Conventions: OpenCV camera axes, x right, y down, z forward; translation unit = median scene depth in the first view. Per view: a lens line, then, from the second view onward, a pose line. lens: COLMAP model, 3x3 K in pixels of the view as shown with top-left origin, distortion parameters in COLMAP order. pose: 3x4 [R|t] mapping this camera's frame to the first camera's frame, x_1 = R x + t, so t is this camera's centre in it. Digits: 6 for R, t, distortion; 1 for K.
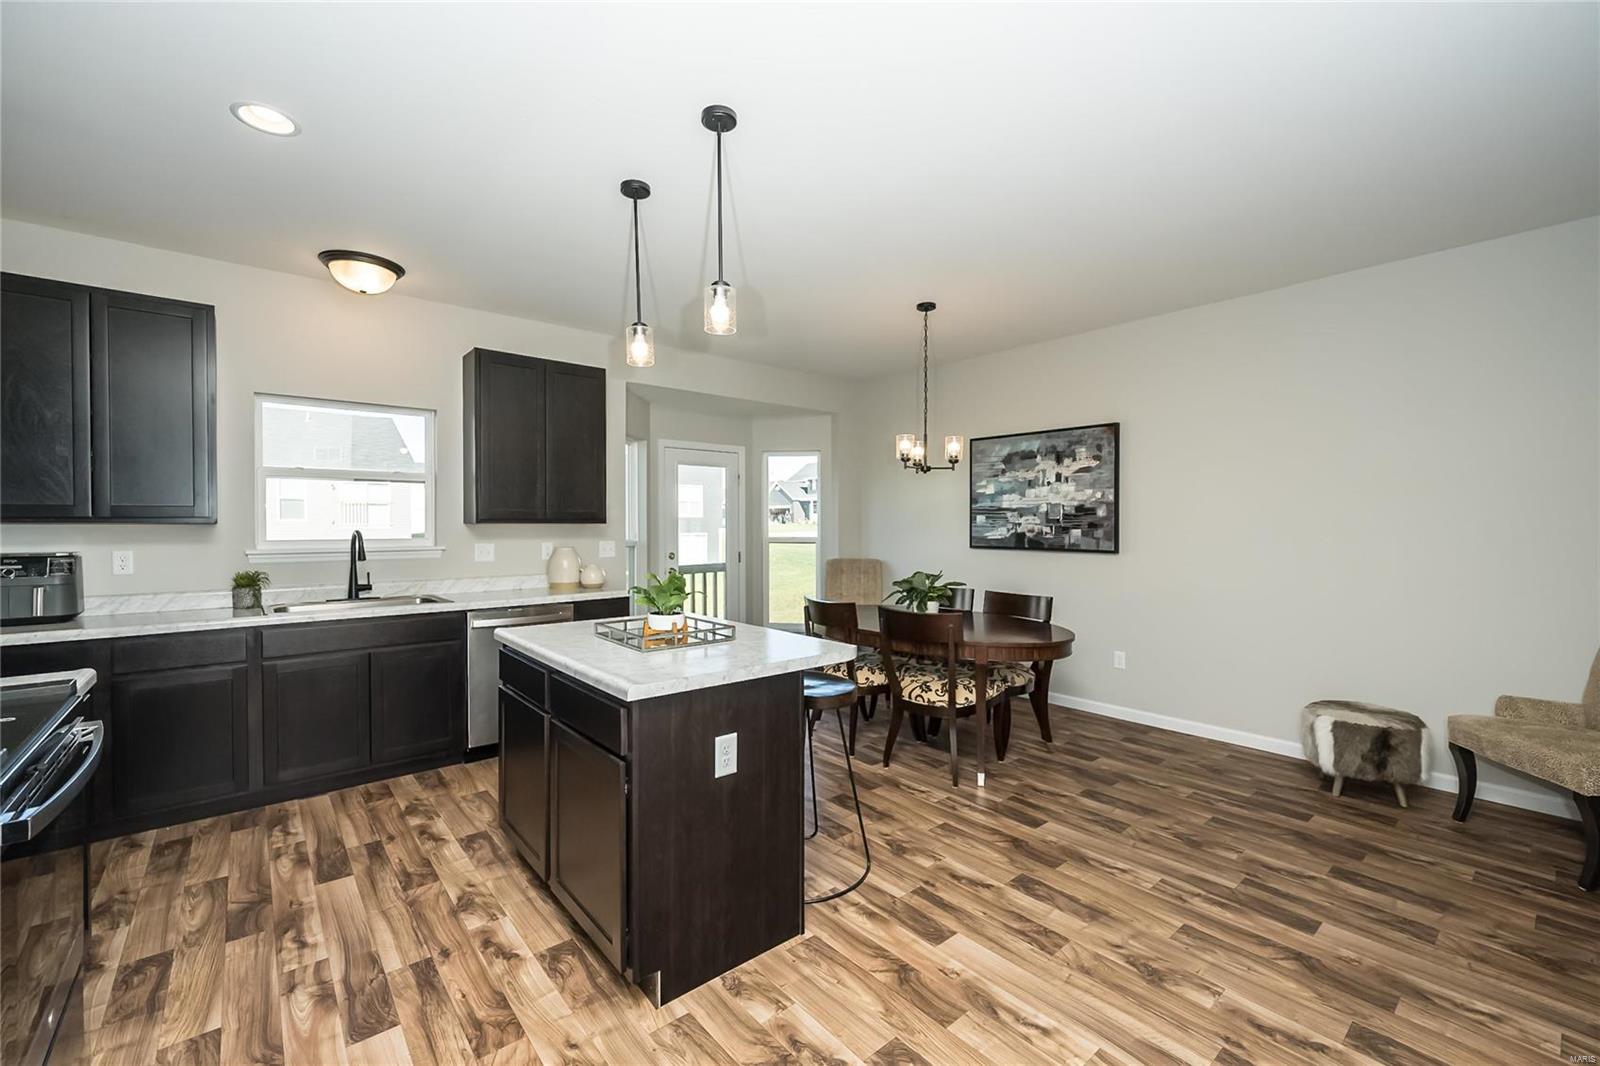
lens RADIAL K [[661.7, 0, 806.0], [0, 661.7, 506.3], [0, 0, 1]] dist [0.004518, 0.000725]
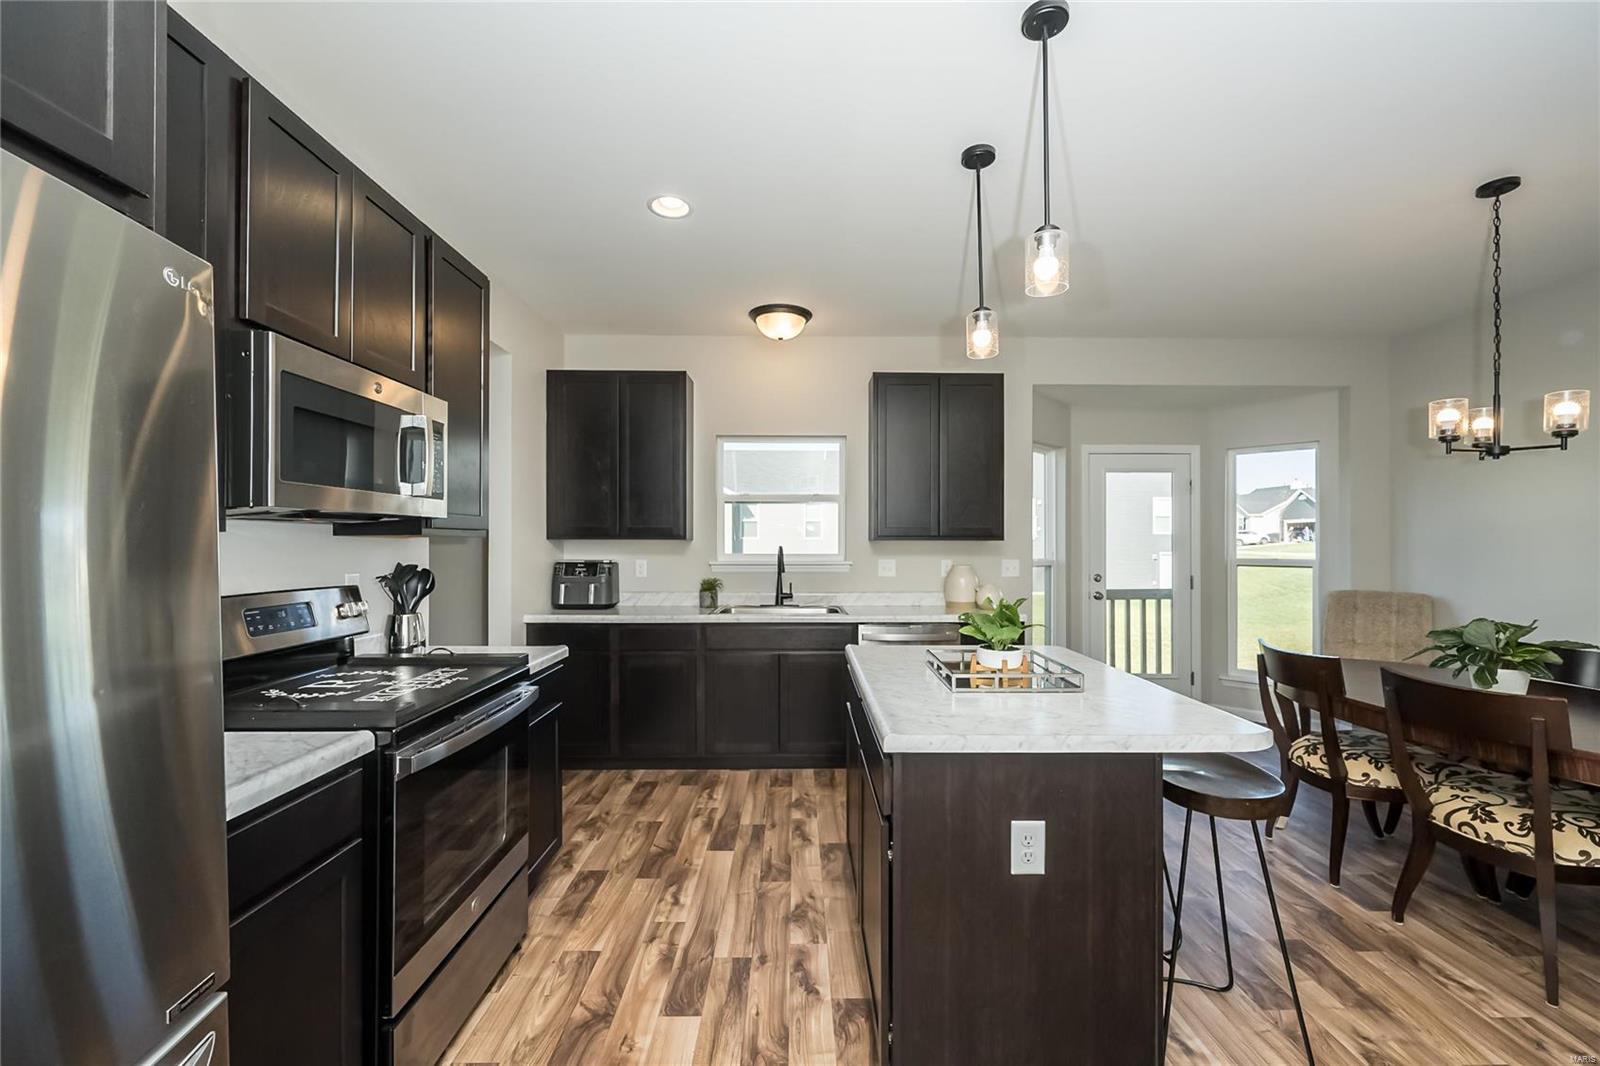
lens RADIAL K [[661.7, 0, 805.0], [0, 661.7, 529.0], [0, 0, 1]] dist [0.004518, 0.000725]
pose [[0.771931, -0.011262, -0.635606, 0.068481], [0.016379, 0.999863, 0.002176, 0.003579], [0.635495, -0.012090, 0.772010, 0.108613]]
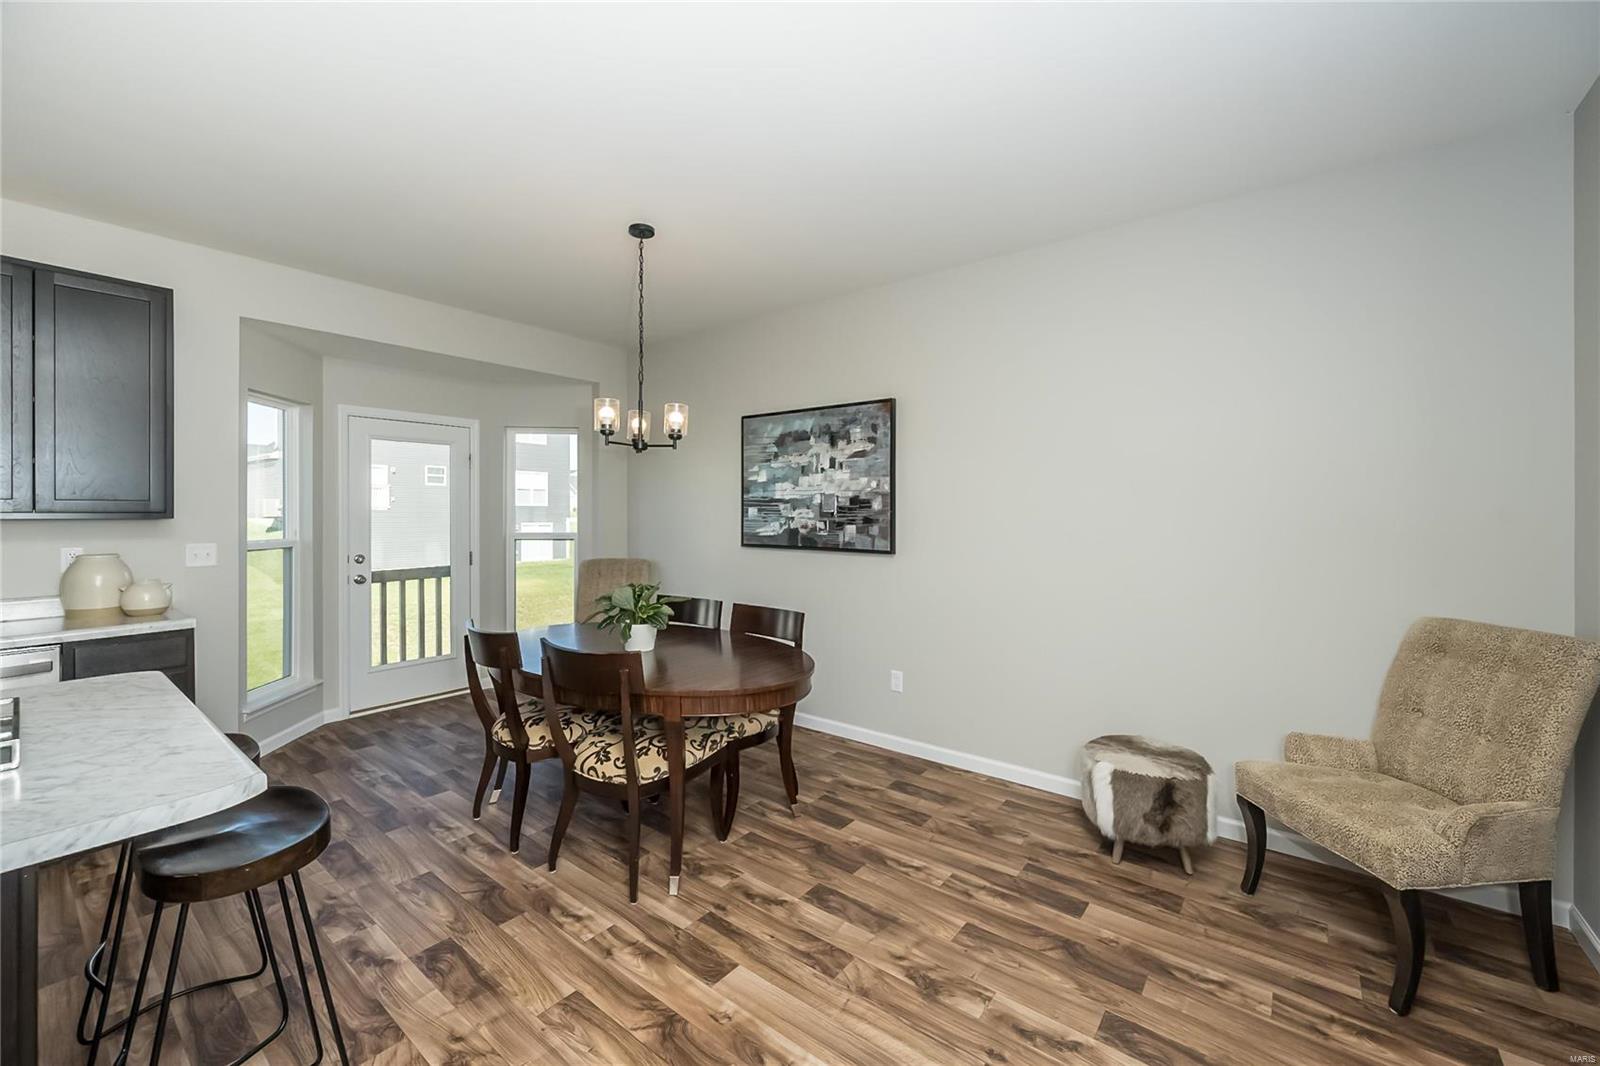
lens RADIAL K [[624.8, 0, 795.1], [0, 624.8, 525.3], [0, 0, 1]] dist [-0.002409, -0.000490]
pose [[0.978104, -0.001899, 0.208110, 0.177780], [-0.007423, 0.999004, 0.044003, 0.000675], [-0.207986, -0.044585, 0.977115, 0.240326]]
